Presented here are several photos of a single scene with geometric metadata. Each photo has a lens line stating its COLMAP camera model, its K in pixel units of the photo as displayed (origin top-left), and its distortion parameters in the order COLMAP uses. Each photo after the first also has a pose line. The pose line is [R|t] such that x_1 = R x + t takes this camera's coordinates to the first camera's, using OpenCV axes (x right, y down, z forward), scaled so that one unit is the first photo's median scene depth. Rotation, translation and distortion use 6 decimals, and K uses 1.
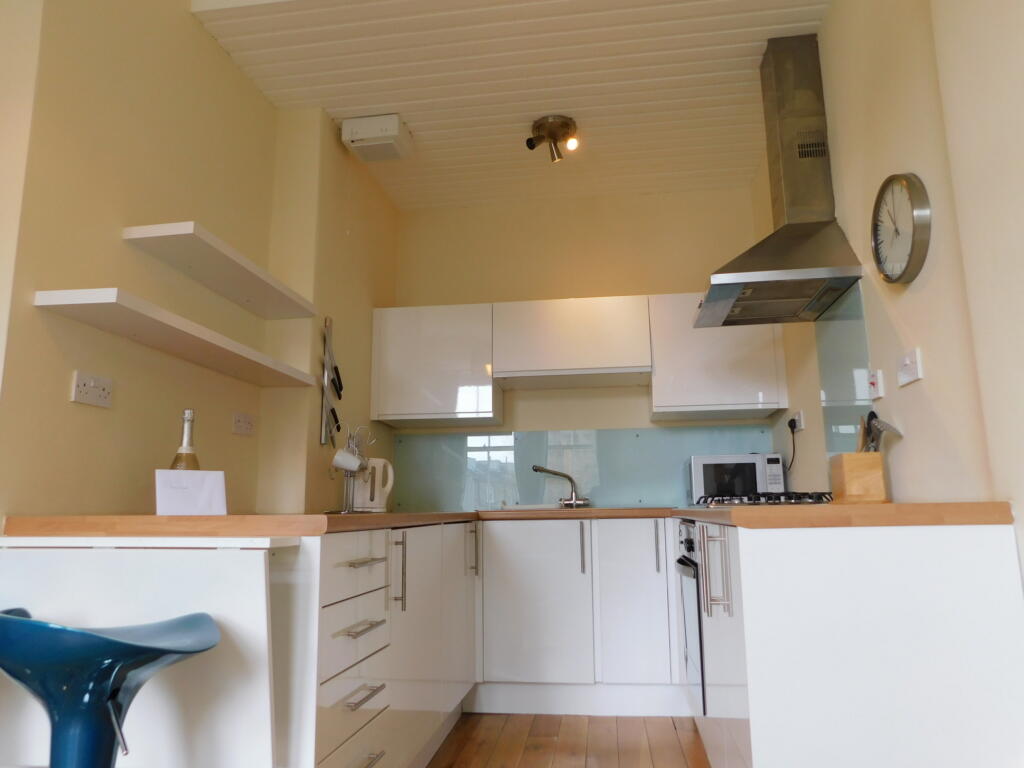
lens RADIAL K [[708.9, 0, 504.9], [0, 708.9, 379.9], [0, 0, 1]] dist [-0.076567, 0.071698]
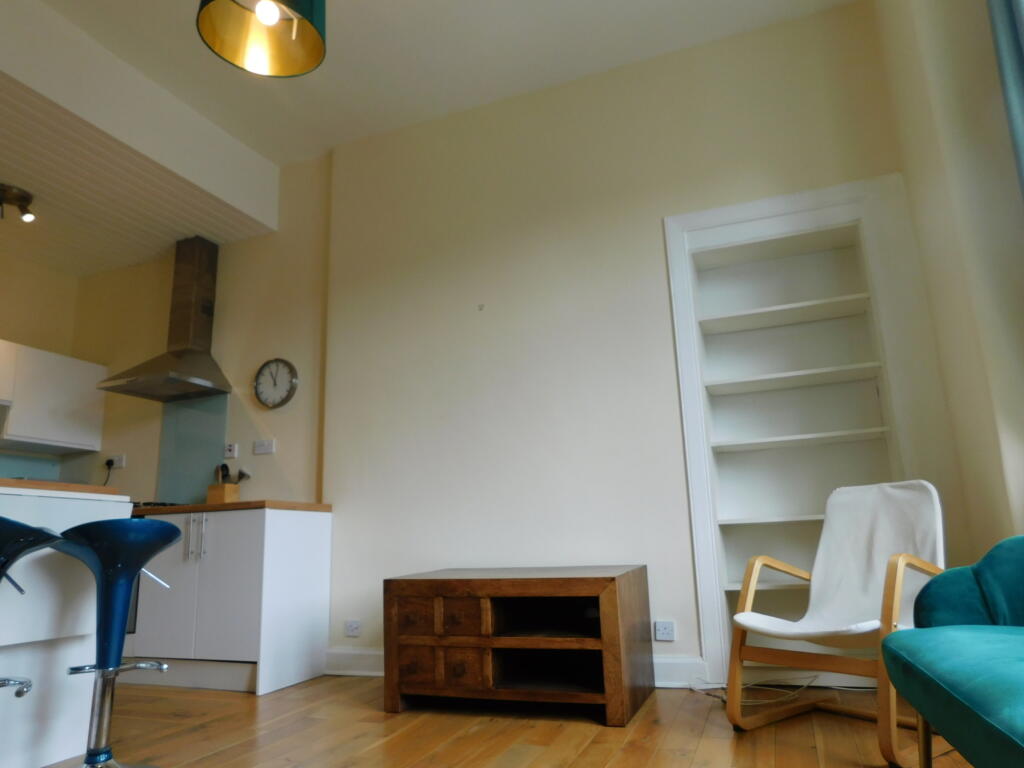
lens RADIAL K [[708.9, 0, 504.9], [0, 708.9, 379.9], [0, 0, 1]] dist [-0.076567, 0.071698]
pose [[0.246102, 0.233726, 0.940641, -0.814839], [-0.146661, 0.968295, -0.202226, 0.069624], [-0.958084, -0.088187, 0.272578, -0.174252]]
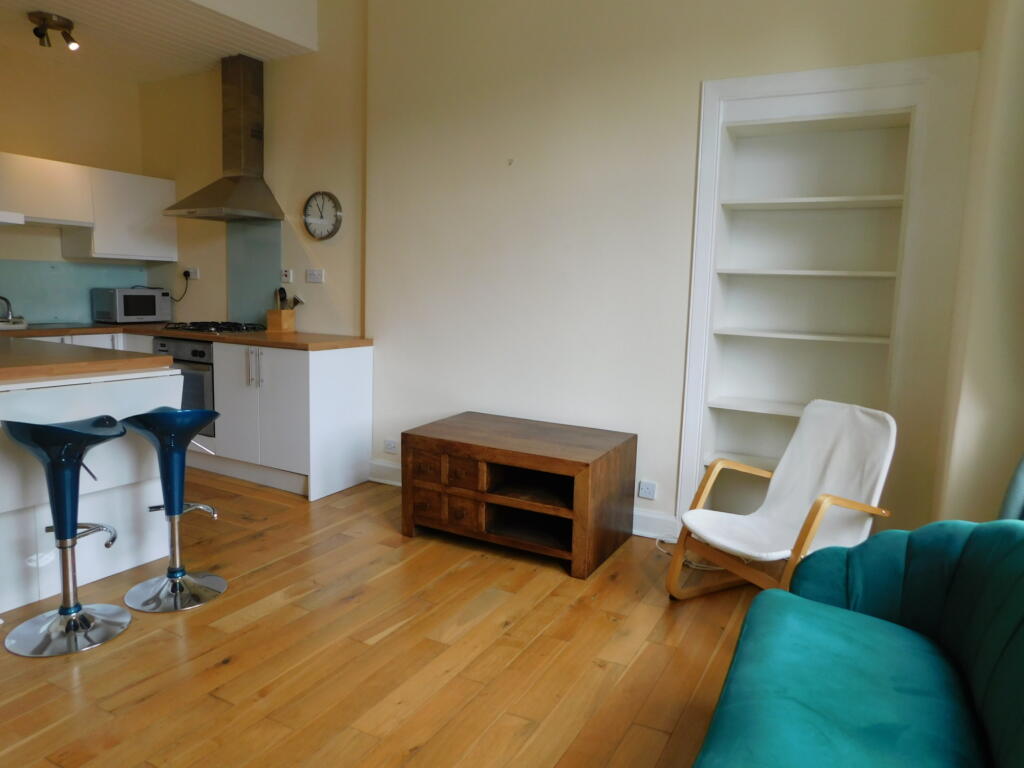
lens RADIAL K [[708.9, 0, 504.9], [0, 708.9, 379.9], [0, 0, 1]] dist [-0.076567, 0.071698]
pose [[0.370999, -0.096321, 0.923624, -0.854516], [-0.200863, 0.962737, 0.181083, -0.145514], [-0.906650, -0.252704, 0.337827, -0.280669]]
